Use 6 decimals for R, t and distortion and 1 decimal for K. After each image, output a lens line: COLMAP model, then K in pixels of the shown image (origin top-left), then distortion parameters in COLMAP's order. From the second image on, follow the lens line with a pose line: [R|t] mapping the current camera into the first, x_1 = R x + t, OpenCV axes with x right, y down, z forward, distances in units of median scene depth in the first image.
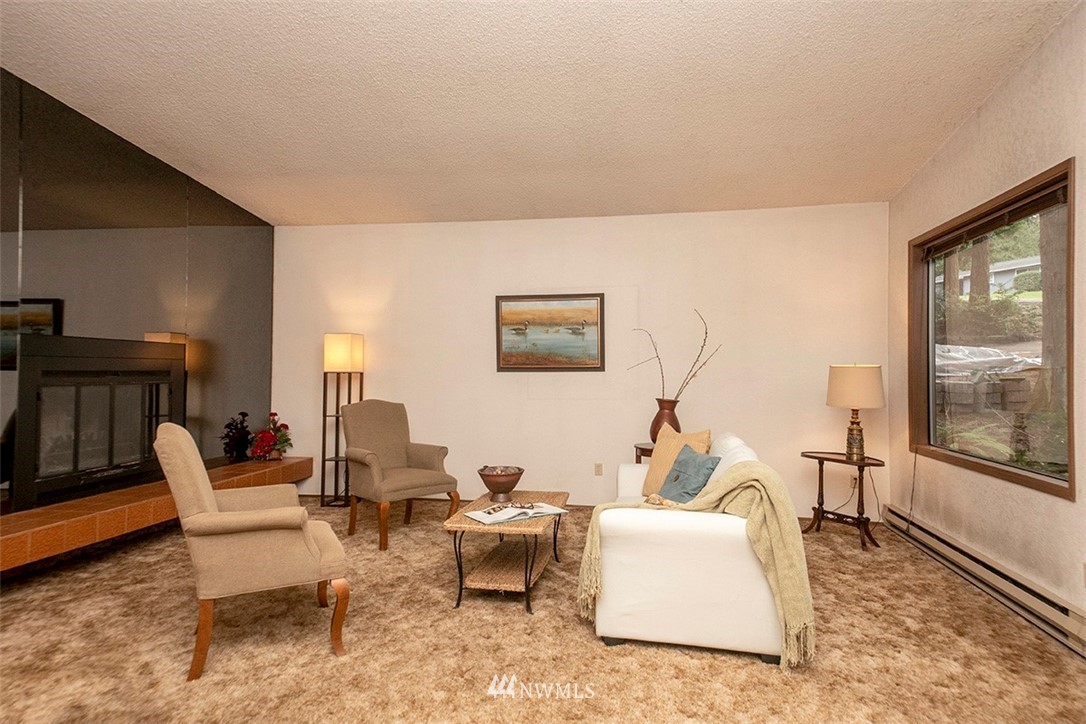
lens RADIAL K [[628.8, 0, 504.4], [0, 628.8, 342.0], [0, 0, 1]] dist [0.071070, -0.003865]
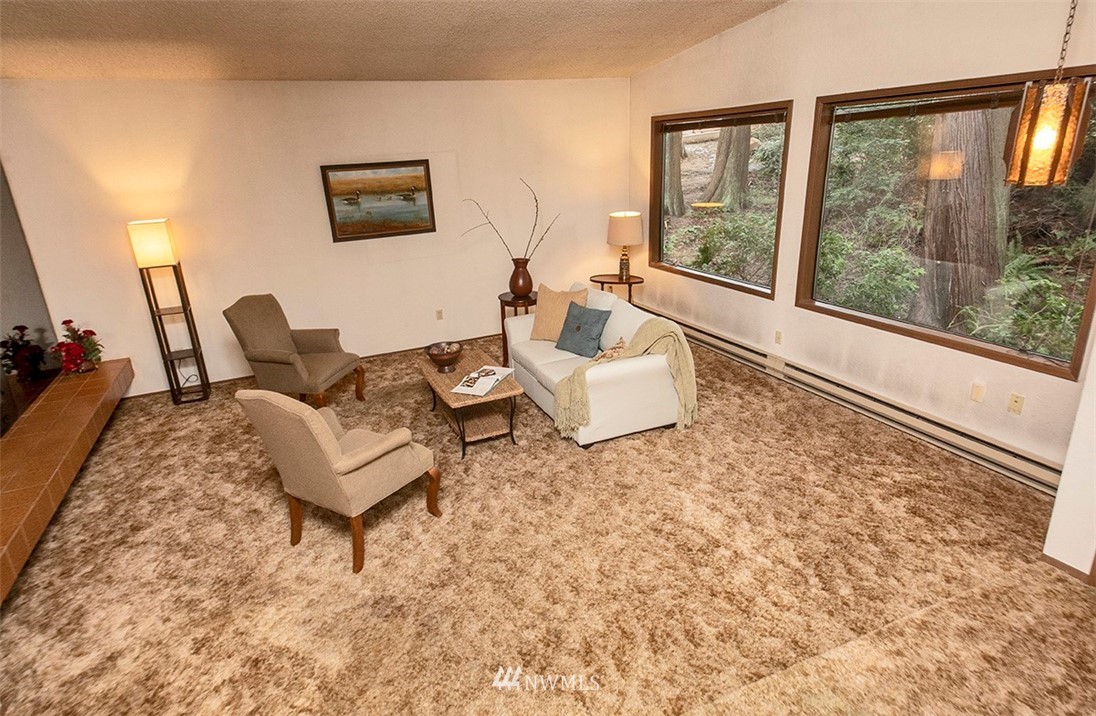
lens RADIAL K [[609.5, 0, 502.0], [0, 609.5, 343.1], [0, 0, 1]] dist [0.042406, -0.001507]
pose [[0.838905, -0.221159, 0.497320, -0.332313], [0.045646, 0.939093, 0.340618, -0.134073], [-0.542360, -0.263046, 0.797905, 0.002137]]
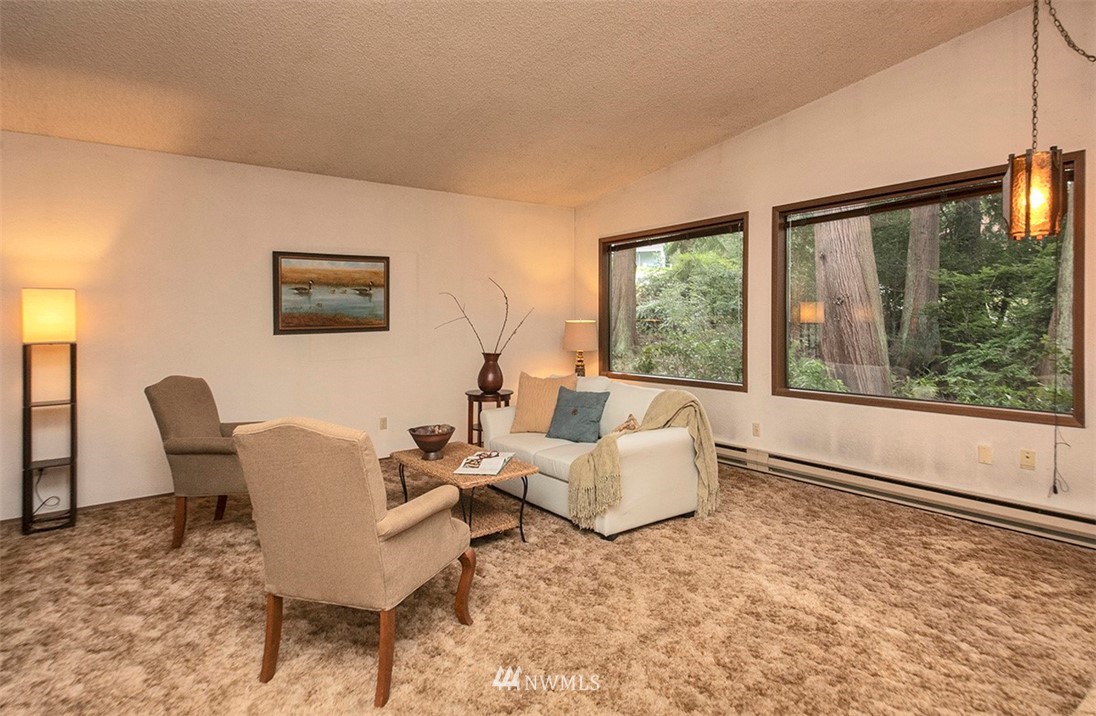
lens RADIAL K [[591.2, 0, 515.8], [0, 591.2, 314.1], [0, 0, 1]] dist [0.037432, -0.016314]
pose [[0.689796, -0.007853, 0.723961, -0.418021], [-0.014997, 0.999572, 0.025131, -0.009656], [-0.723849, -0.028192, 0.689383, 0.152586]]
